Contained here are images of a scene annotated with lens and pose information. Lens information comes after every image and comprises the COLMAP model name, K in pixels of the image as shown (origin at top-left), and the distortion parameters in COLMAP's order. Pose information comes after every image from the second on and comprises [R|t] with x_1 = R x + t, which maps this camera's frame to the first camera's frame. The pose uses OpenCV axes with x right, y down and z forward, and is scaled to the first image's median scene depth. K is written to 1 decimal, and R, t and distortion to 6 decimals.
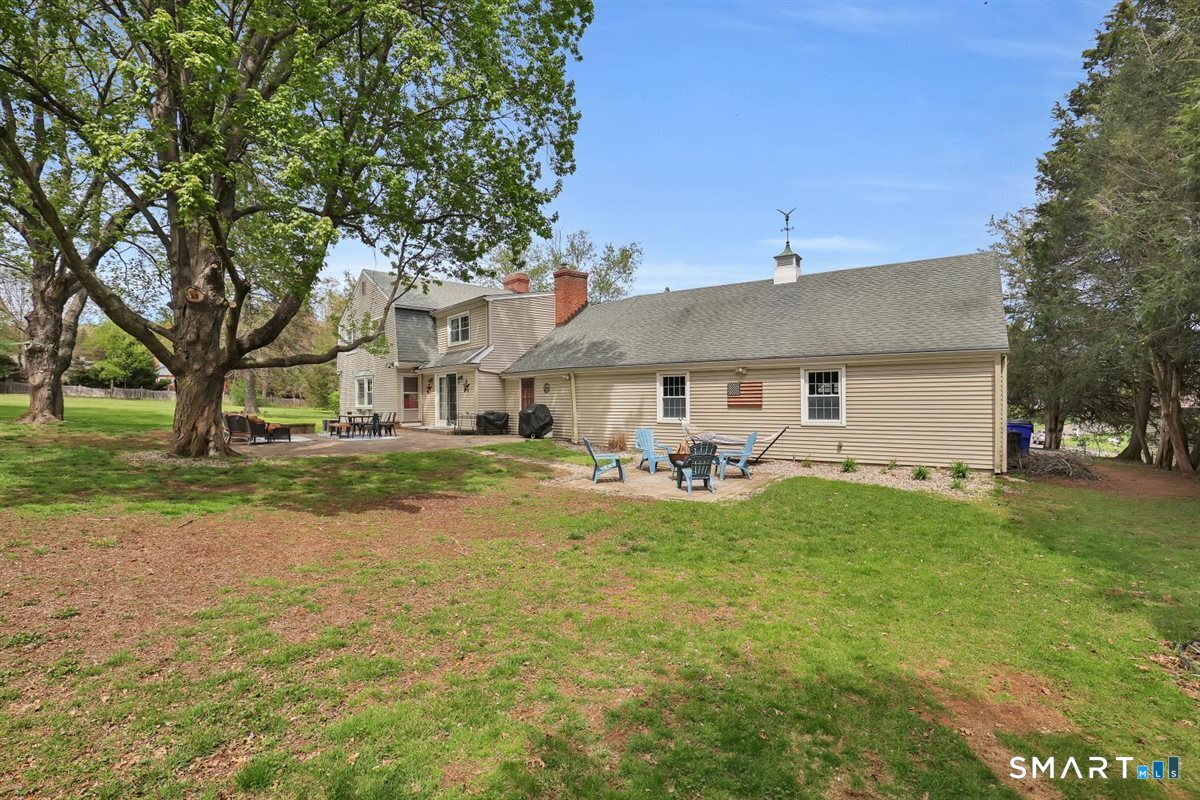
lens RADIAL K [[548.2, 0, 600.1], [0, 548.2, 399.5], [0, 0, 1]] dist [-0.026918, 0.000382]
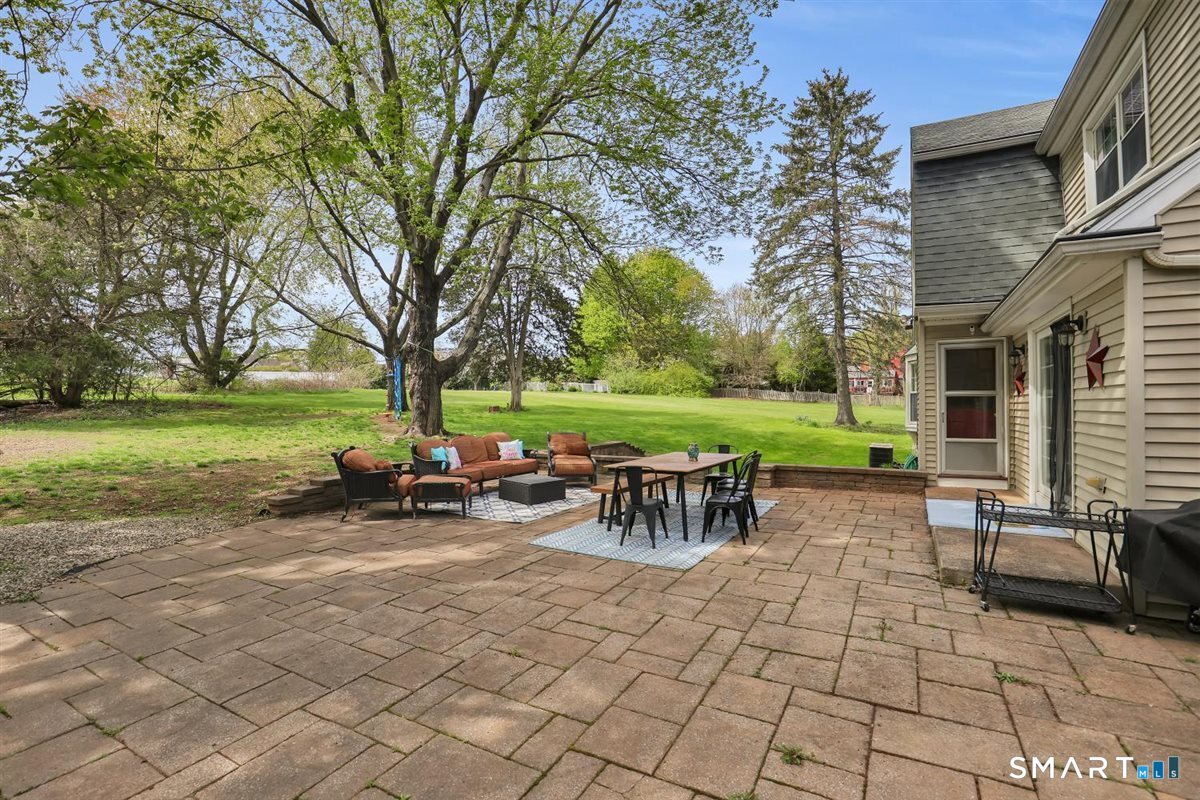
lens RADIAL K [[548.2, 0, 600.0], [0, 548.2, 401.1], [0, 0, 1]] dist [-0.026918, 0.000382]
pose [[0.325028, 0.002875, -0.945700, -0.099390], [-0.004033, 0.999991, 0.001654, -0.006640], [0.945696, 0.003276, 0.325036, 0.672907]]
